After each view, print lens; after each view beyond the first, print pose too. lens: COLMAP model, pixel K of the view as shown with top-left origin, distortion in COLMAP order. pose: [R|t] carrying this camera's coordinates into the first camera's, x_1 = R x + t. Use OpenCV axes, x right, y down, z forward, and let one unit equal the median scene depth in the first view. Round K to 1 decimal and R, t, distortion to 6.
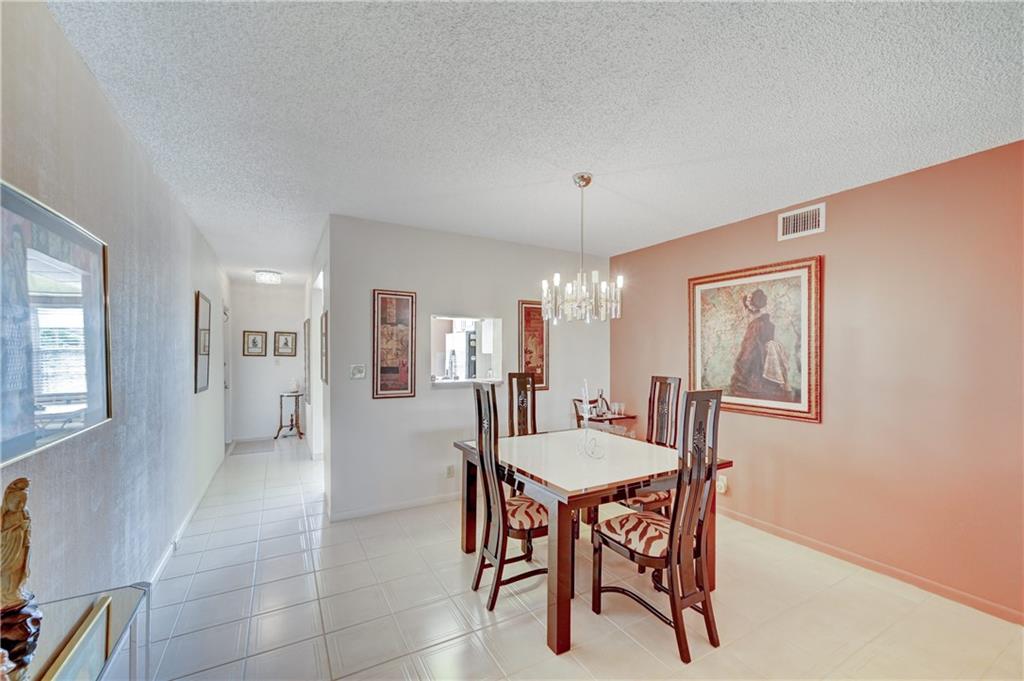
lens RADIAL K [[408.4, 0, 508.5], [0, 408.4, 359.6], [0, 0, 1]] dist [-0.002318, 0.000406]
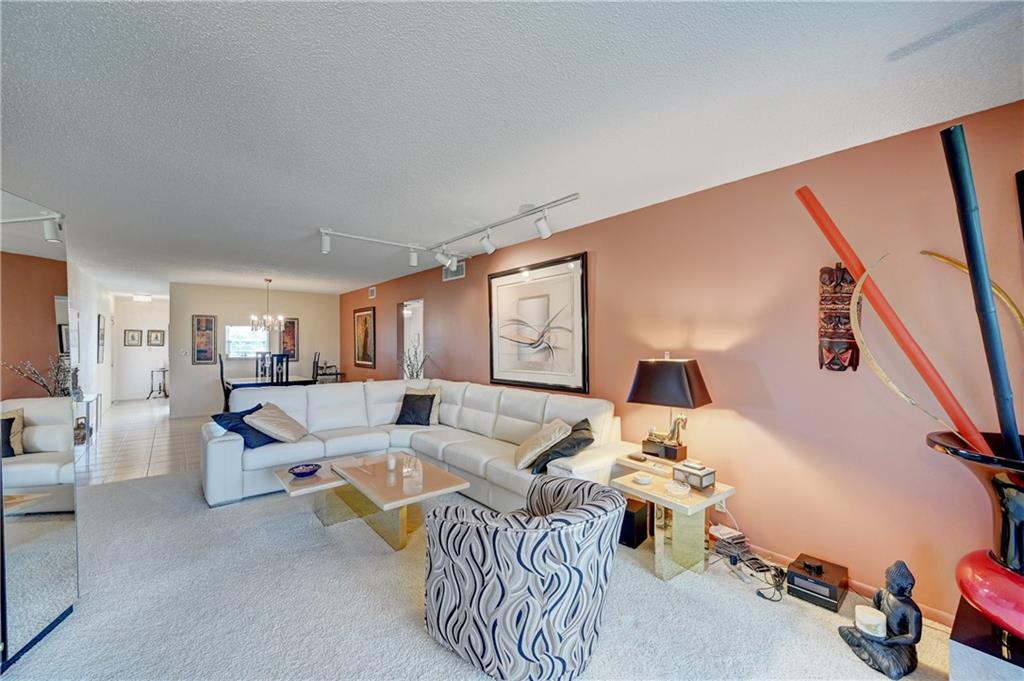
lens RADIAL K [[408.4, 0, 508.4], [0, 408.4, 341.7], [0, 0, 1]] dist [-0.002318, 0.000406]
pose [[0.983907, -0.004046, 0.178635, 0.769167], [0.007213, 0.999828, -0.017084, 0.018386], [-0.178535, 0.018098, 0.983767, -1.187676]]
